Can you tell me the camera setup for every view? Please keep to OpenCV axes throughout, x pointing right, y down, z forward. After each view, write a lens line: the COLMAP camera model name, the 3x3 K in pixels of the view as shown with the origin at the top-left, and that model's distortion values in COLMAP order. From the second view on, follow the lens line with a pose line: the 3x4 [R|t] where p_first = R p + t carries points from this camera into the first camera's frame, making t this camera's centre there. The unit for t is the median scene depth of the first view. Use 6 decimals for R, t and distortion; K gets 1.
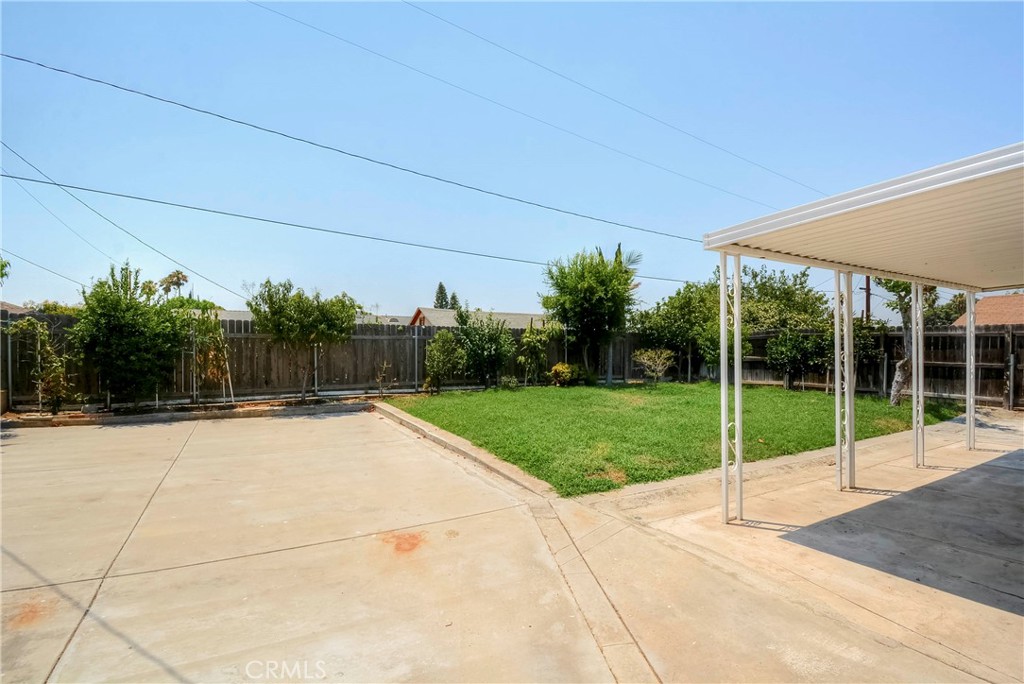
lens RADIAL K [[474.6, 0, 509.5], [0, 474.6, 338.6], [0, 0, 1]] dist [0.011705, -0.020950]
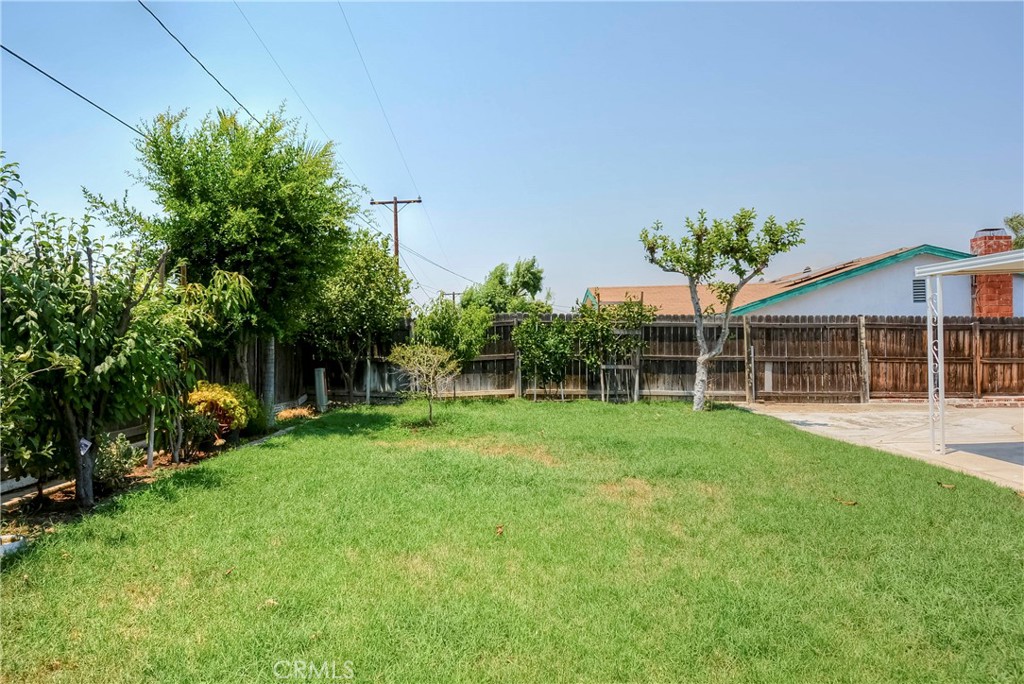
lens RADIAL K [[636.2, 0, 524.6], [0, 636.2, 338.9], [0, 0, 1]] dist [-0.004636, -0.002020]
pose [[0.486430, -0.003494, 0.873713, -0.273019], [-0.010953, 0.999889, 0.010096, 0.008473], [-0.873651, -0.014481, 0.486338, 0.642445]]
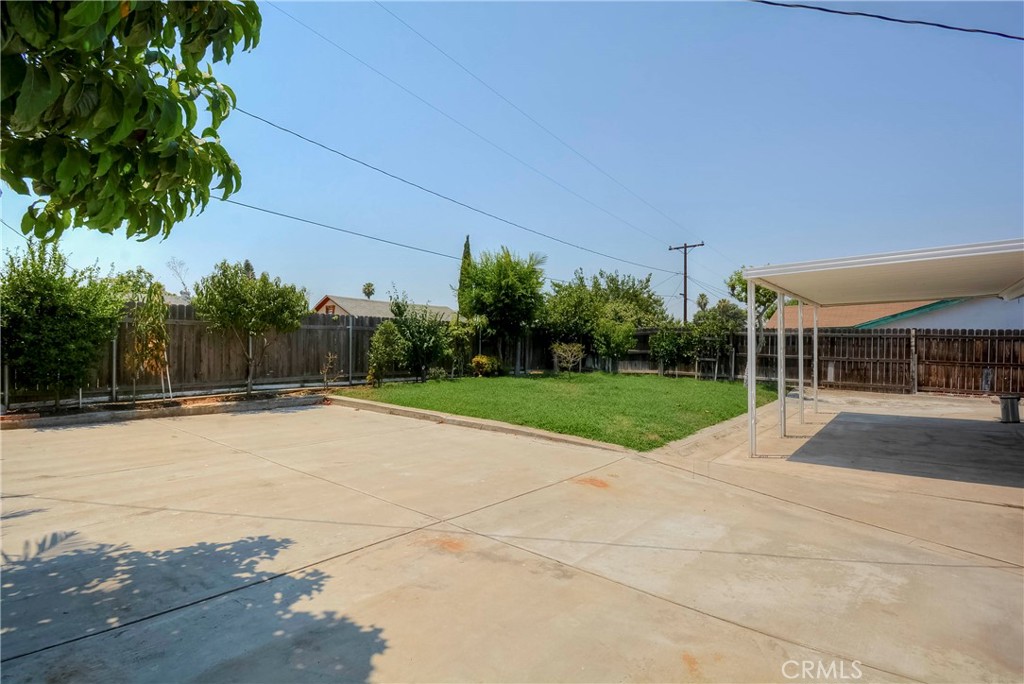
lens RADIAL K [[508.9, 0, 505.8], [0, 508.9, 343.3], [0, 0, 1]] dist [0.004948, -0.021679]
pose [[0.930530, 0.010893, 0.366054, -0.319223], [-0.020330, 0.999553, 0.021936, -0.000198], [-0.365651, -0.027854, 0.930335, -0.083789]]
